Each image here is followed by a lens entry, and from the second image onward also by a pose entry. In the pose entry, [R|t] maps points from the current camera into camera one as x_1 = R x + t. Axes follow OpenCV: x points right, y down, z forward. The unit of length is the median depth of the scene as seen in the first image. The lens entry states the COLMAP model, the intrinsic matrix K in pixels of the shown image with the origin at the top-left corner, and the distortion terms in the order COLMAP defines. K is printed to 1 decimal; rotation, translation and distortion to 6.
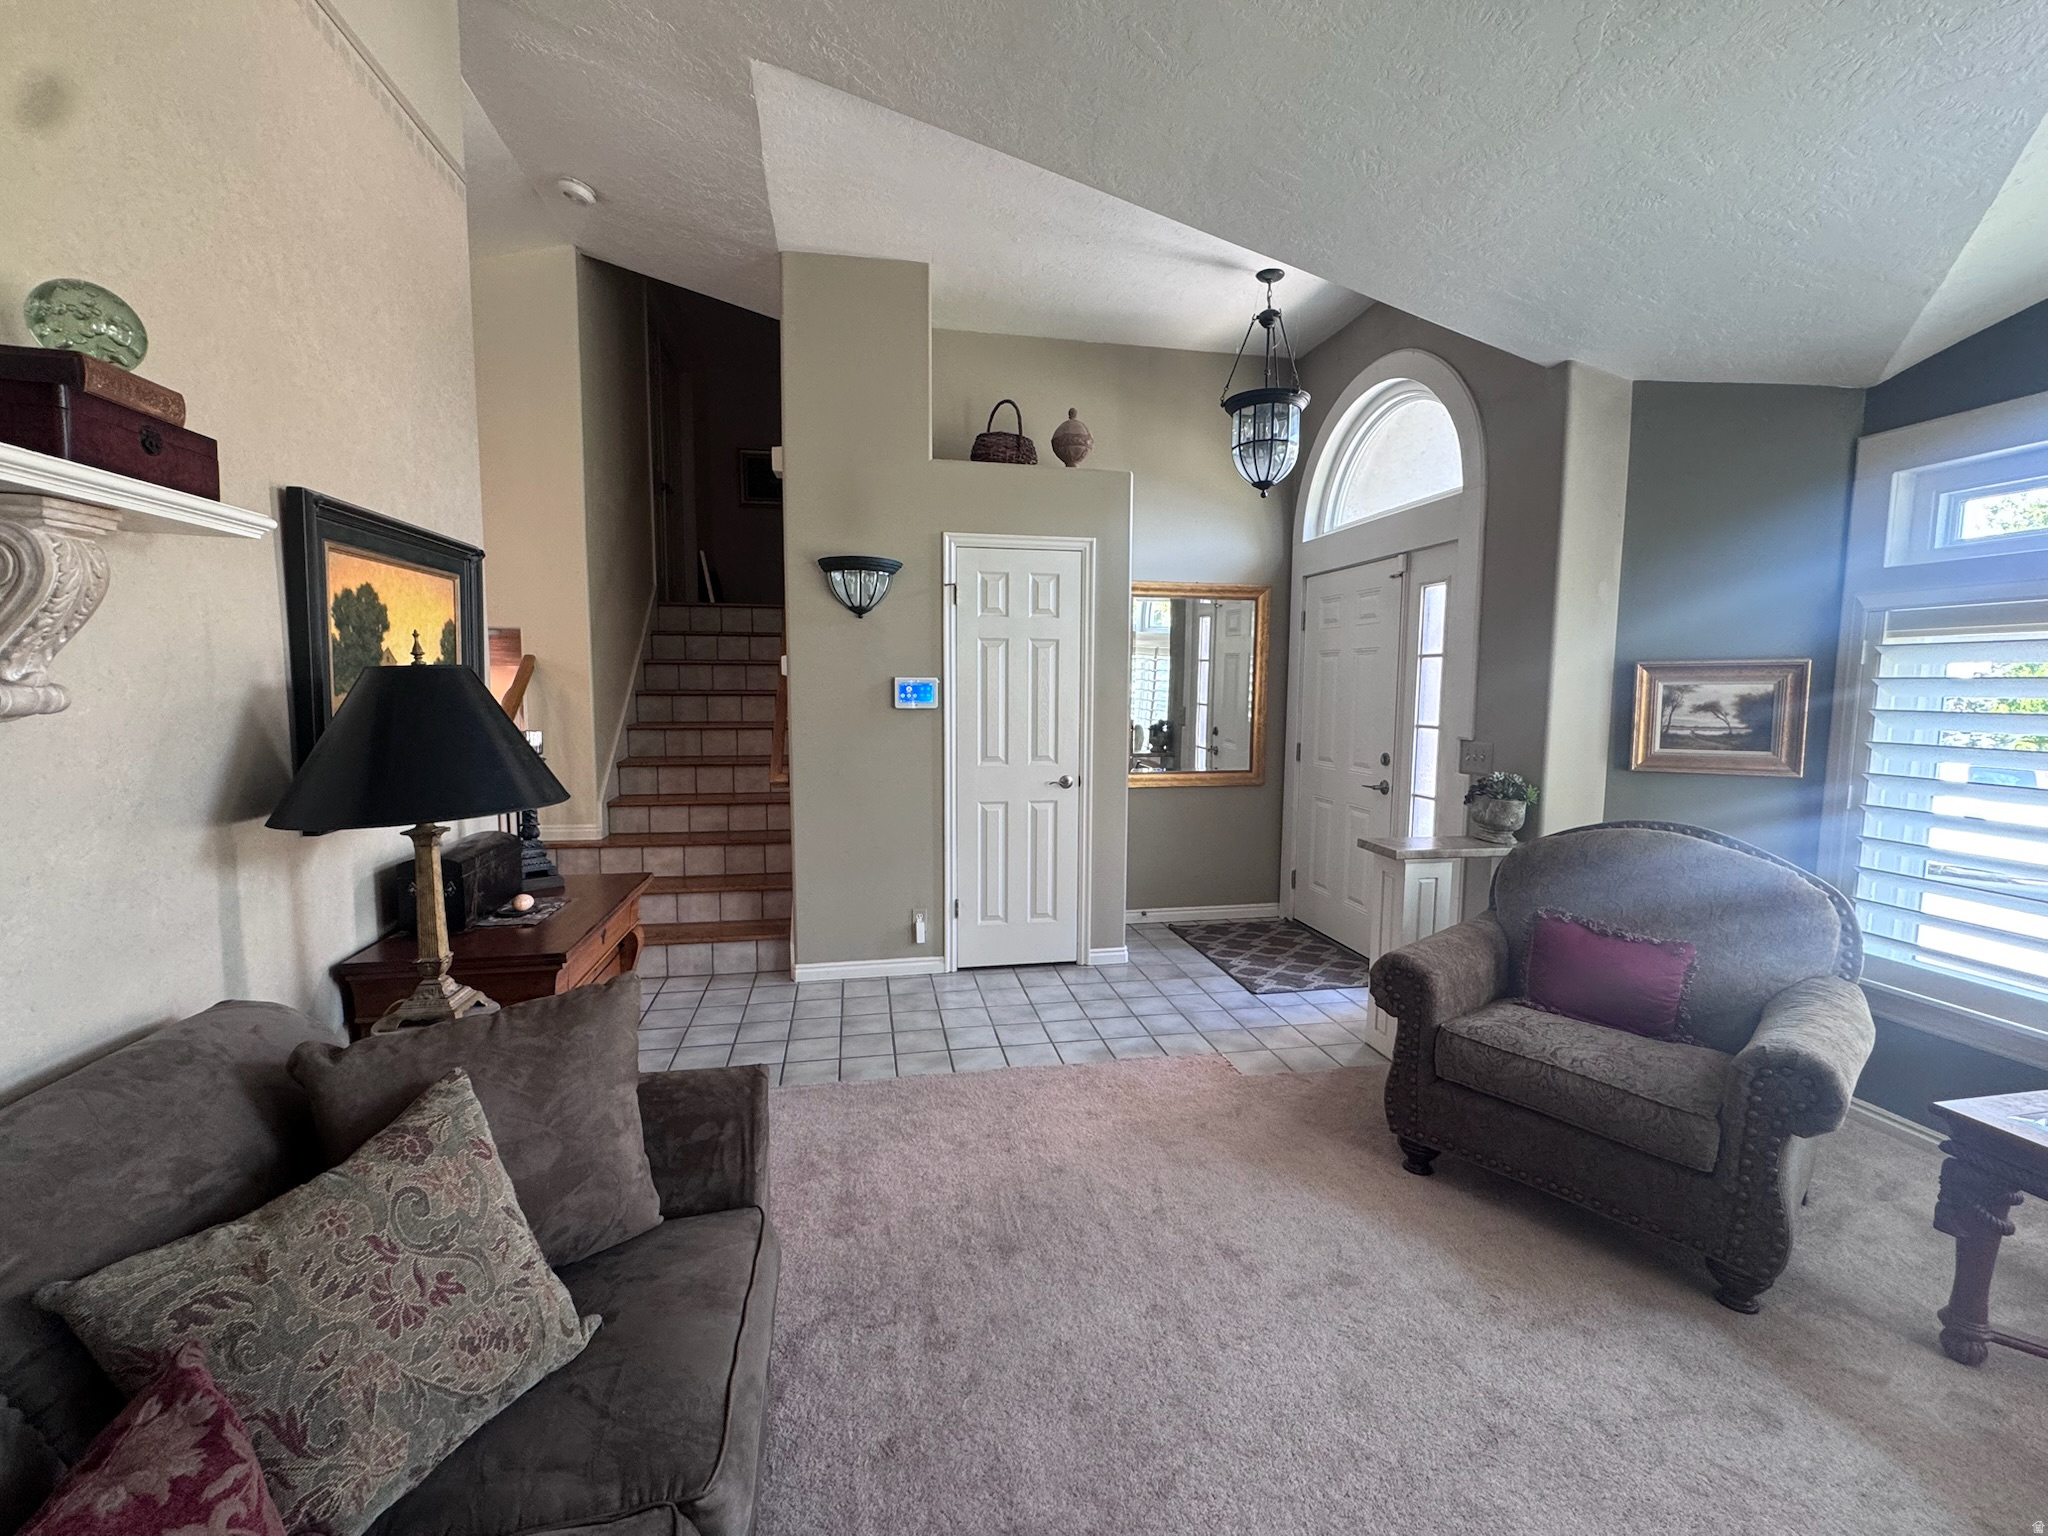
lens RADIAL K [[858.1, 0, 1023.6], [0, 858.1, 765.3], [0, 0, 1]] dist [-0.001568, 0.000249]
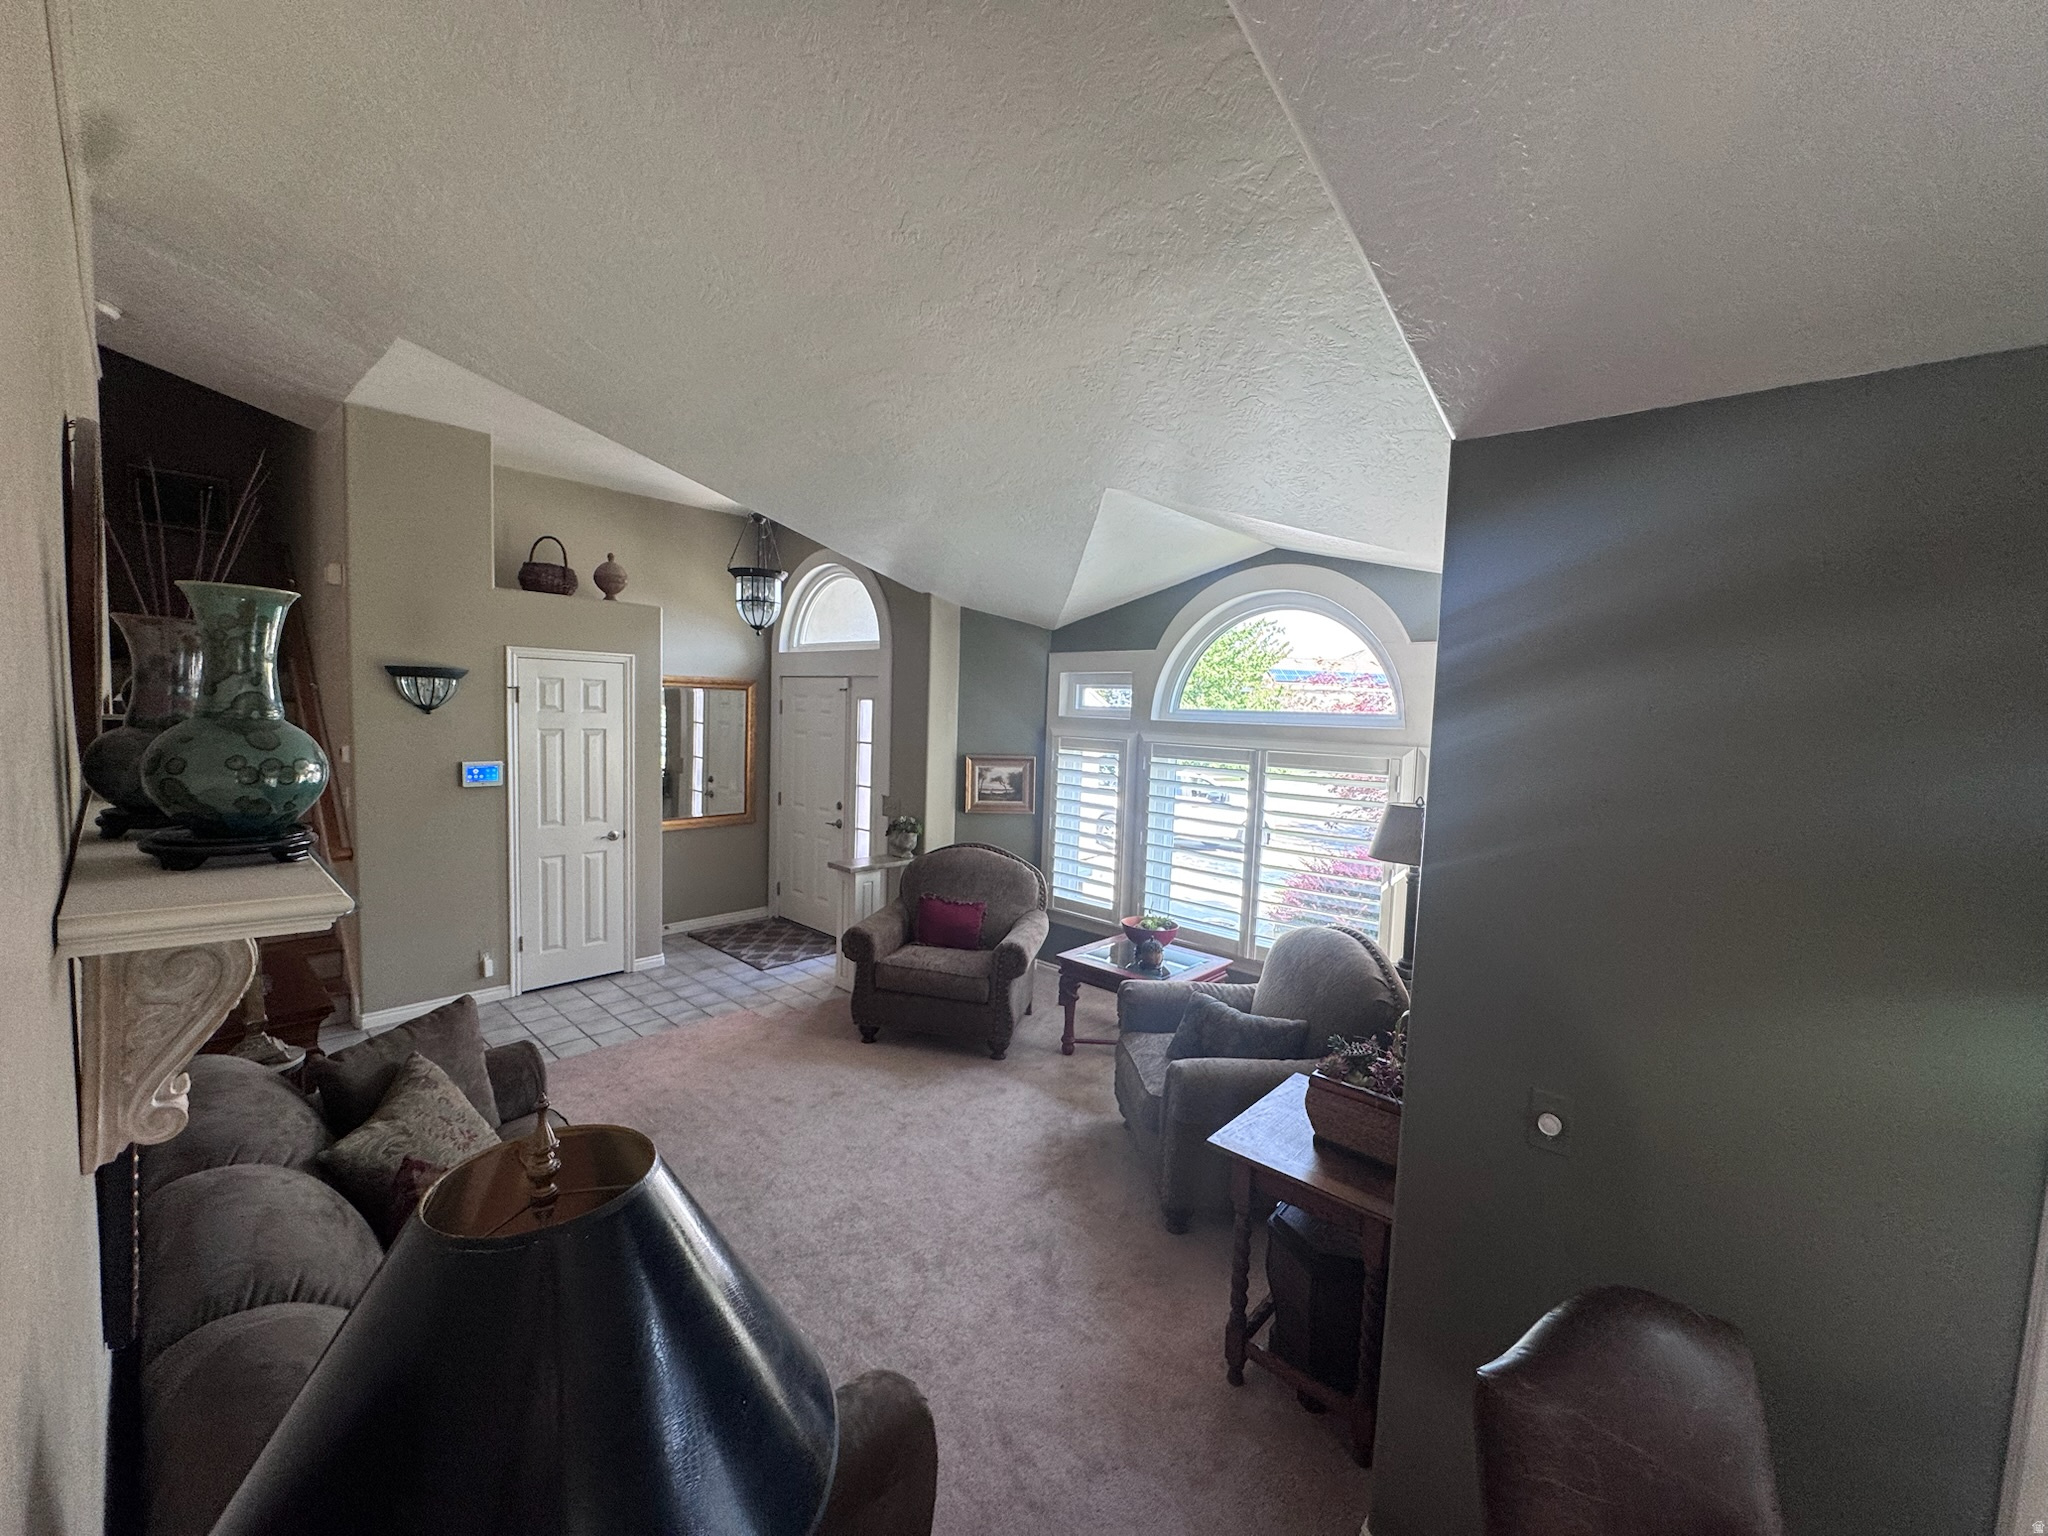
lens RADIAL K [[817.3, 0, 1021.9], [0, 817.3, 764.9], [0, 0, 1]] dist [-0.003710, 0.000673]
pose [[0.802041, -0.023250, 0.596816, -0.210738], [0.026406, 0.999645, 0.003456, -0.084086], [-0.596685, 0.012988, 0.802371, -0.418218]]
